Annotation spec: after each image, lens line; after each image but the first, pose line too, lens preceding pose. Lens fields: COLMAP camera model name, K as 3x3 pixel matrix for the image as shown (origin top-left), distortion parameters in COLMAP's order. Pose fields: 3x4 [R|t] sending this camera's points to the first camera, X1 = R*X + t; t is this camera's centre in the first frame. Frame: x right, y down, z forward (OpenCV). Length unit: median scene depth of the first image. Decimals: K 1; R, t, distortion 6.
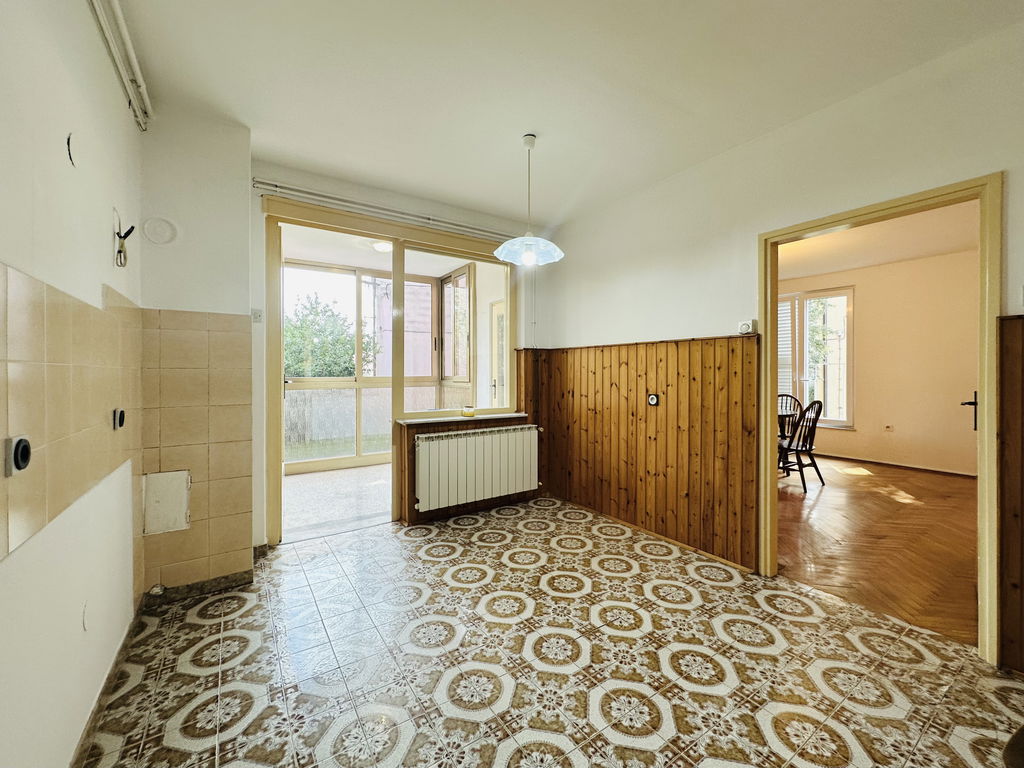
lens RADIAL K [[416.3, 0, 510.6], [0, 416.3, 375.4], [0, 0, 1]] dist [-0.000176, 0.000006]
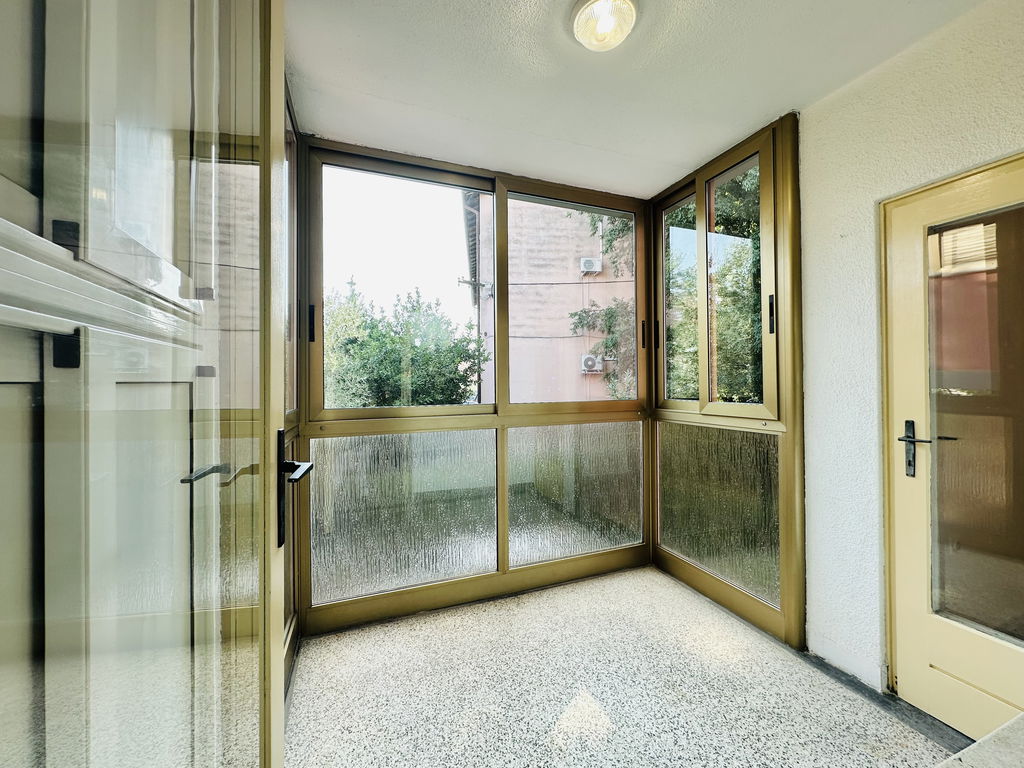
lens RADIAL K [[416.3, 0, 513.8], [0, 416.3, 382.7], [0, 0, 1]] dist [-0.000176, 0.000006]
pose [[0.978085, 0.000681, -0.208203, -0.099163], [-0.001980, 0.999980, -0.006030, -0.006325], [0.208195, 0.006310, 0.978067, 0.212374]]
